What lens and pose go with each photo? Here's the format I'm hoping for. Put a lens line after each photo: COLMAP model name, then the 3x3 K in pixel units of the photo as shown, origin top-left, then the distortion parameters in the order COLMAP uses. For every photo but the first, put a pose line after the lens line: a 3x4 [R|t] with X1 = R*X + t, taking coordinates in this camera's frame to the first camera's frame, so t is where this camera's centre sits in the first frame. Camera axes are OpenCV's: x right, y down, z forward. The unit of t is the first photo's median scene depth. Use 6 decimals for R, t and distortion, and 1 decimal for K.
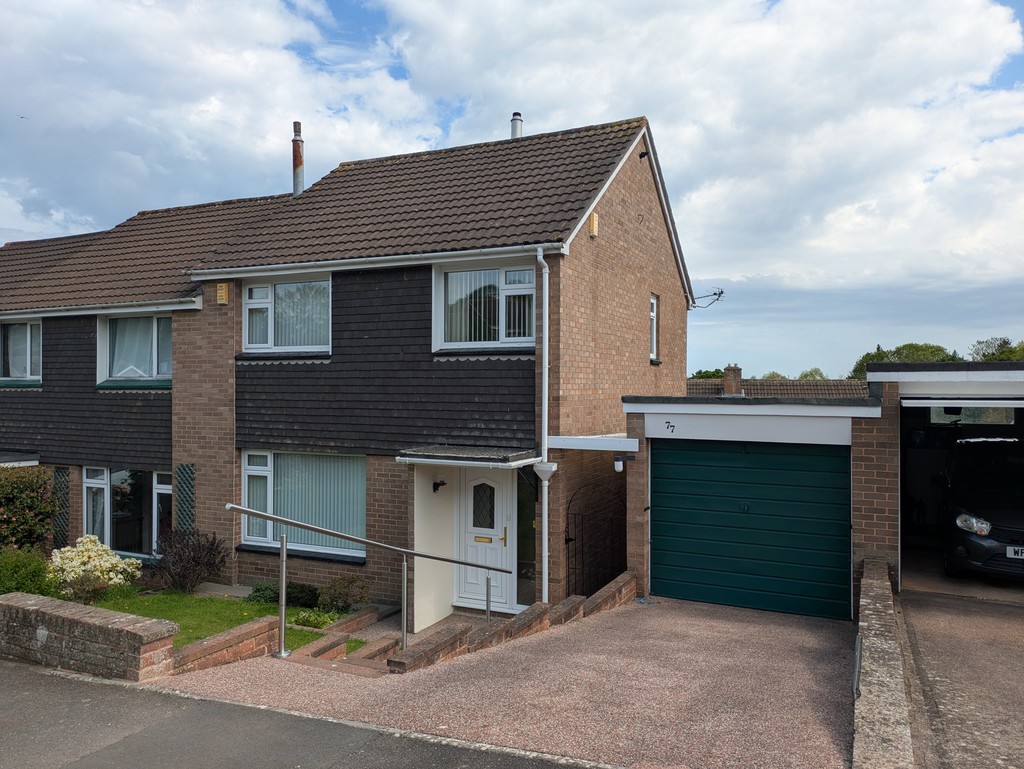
lens RADIAL K [[762.0, 0, 512.0], [0, 762.0, 384.5], [0, 0, 1]] dist [0.045890, -0.002168]
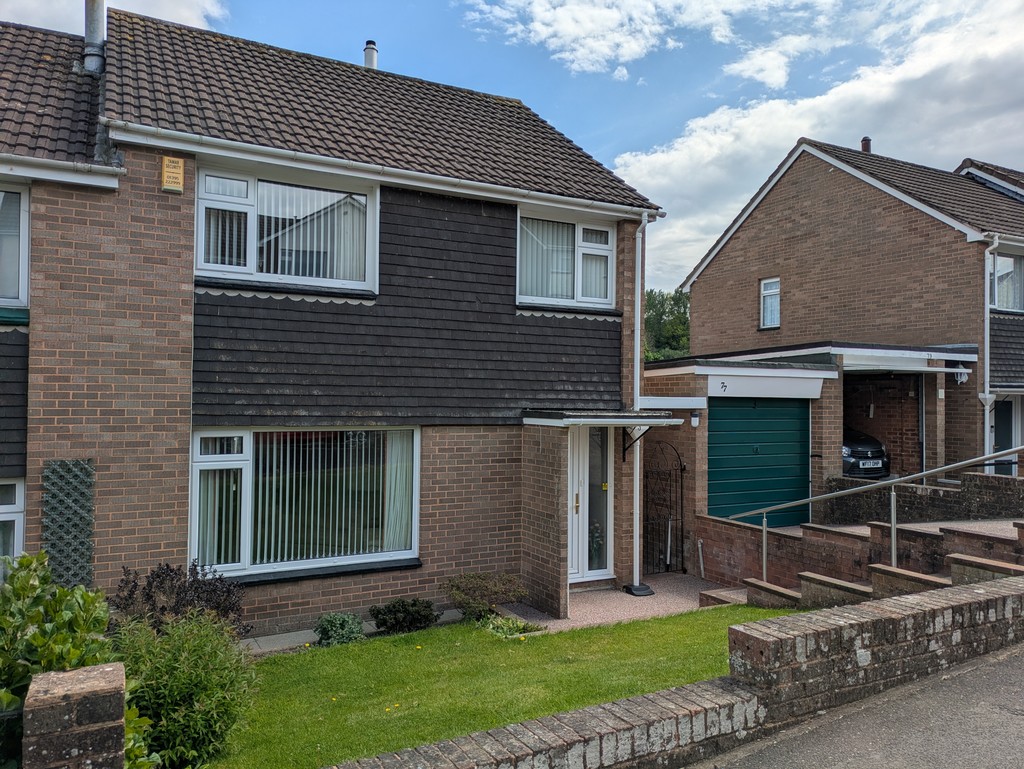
lens RADIAL K [[762.0, 0, 512.0], [0, 762.0, 384.5], [0, 0, 1]] dist [0.045890, -0.002168]
pose [[0.595760, 0.017433, 0.802974, -0.764890], [-0.011964, 0.999846, -0.012831, 0.057715], [-0.803074, -0.001963, 0.595877, 0.454418]]
